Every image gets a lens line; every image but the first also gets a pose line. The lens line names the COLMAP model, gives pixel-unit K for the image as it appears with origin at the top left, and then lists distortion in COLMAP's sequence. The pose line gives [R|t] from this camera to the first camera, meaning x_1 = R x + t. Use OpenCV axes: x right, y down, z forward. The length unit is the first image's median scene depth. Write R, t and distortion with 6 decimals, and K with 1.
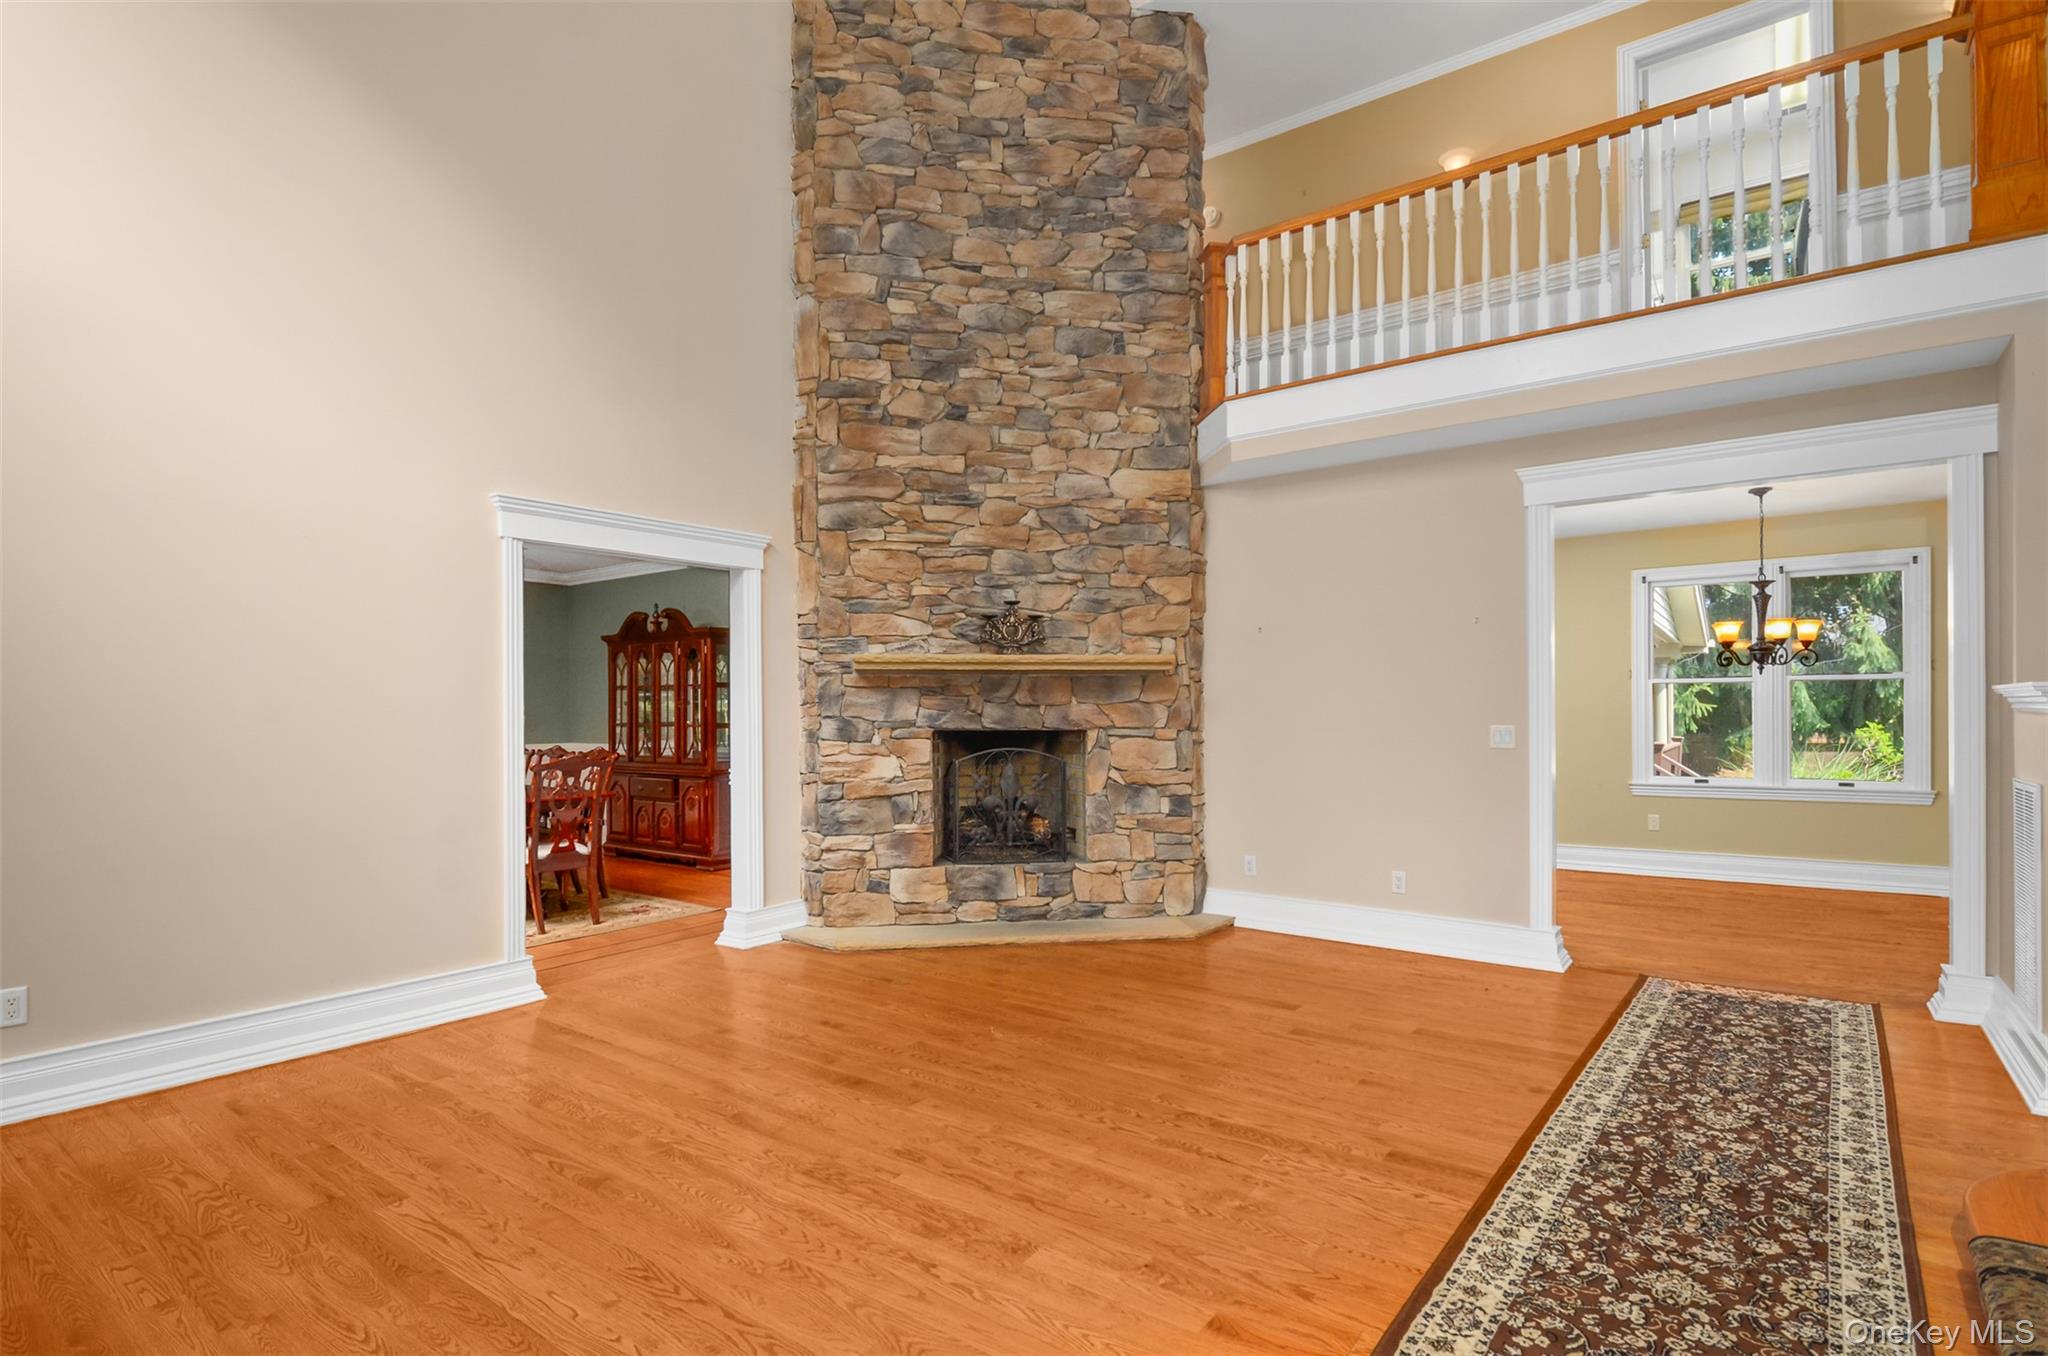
lens RADIAL K [[1005.2, 0, 1033.7], [0, 1005.2, 710.5], [0, 0, 1]] dist [0.000535, -0.006521]
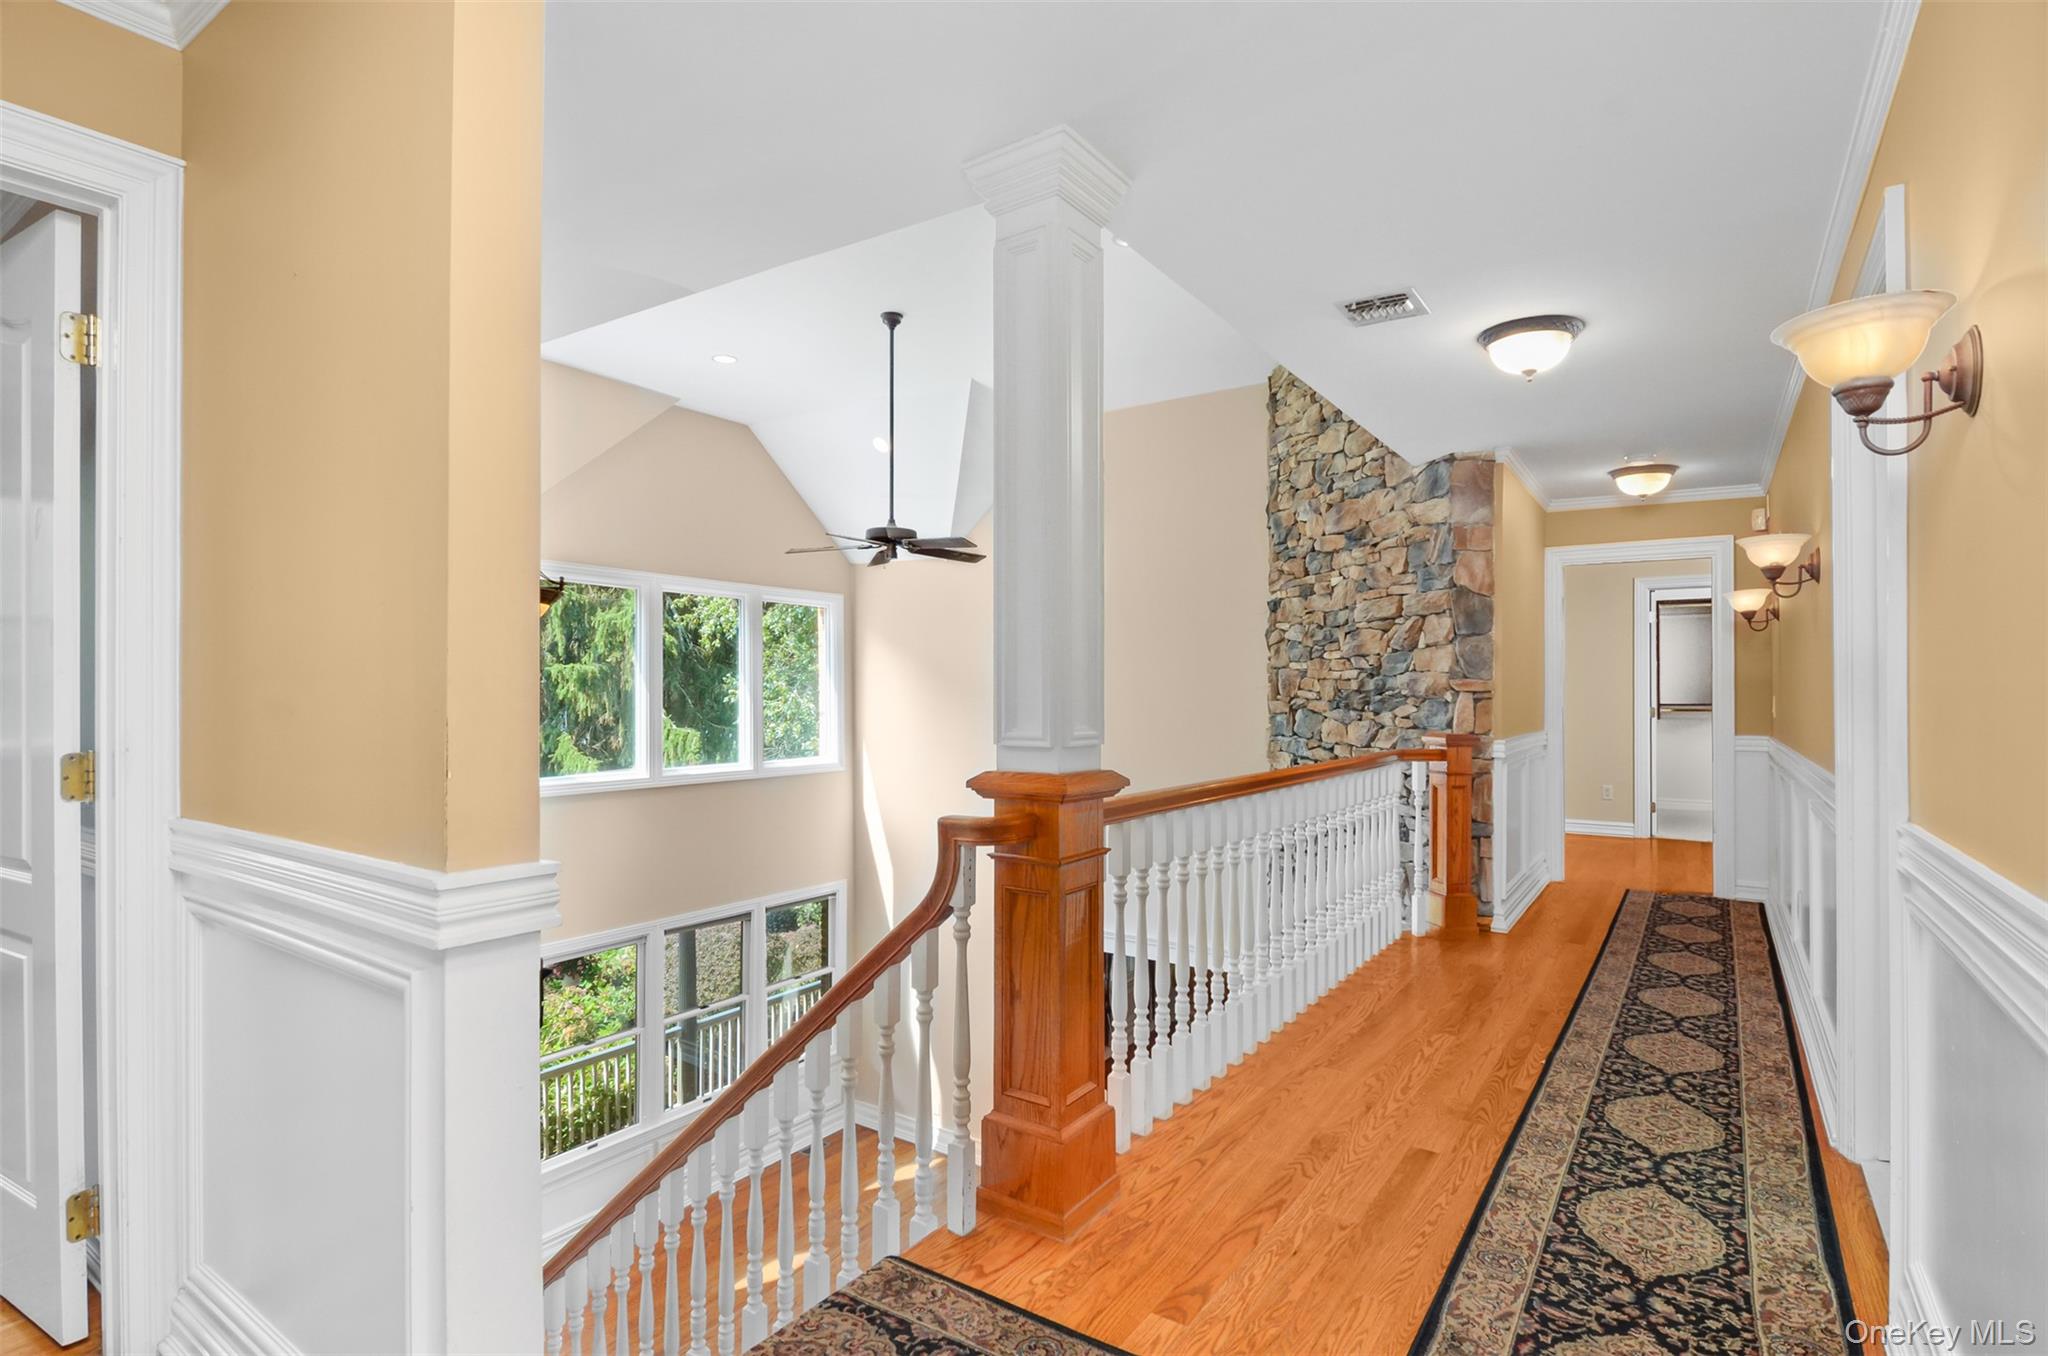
lens RADIAL K [[1005.2, 0, 1024.8], [0, 1005.2, 680.4], [0, 0, 1]] dist [0.000535, -0.006521]
pose [[0.038055, -0.001486, -0.999275, 1.040724], [-0.005833, 0.999982, -0.001709, -0.514627], [0.999259, 0.005893, 0.038046, 0.627228]]
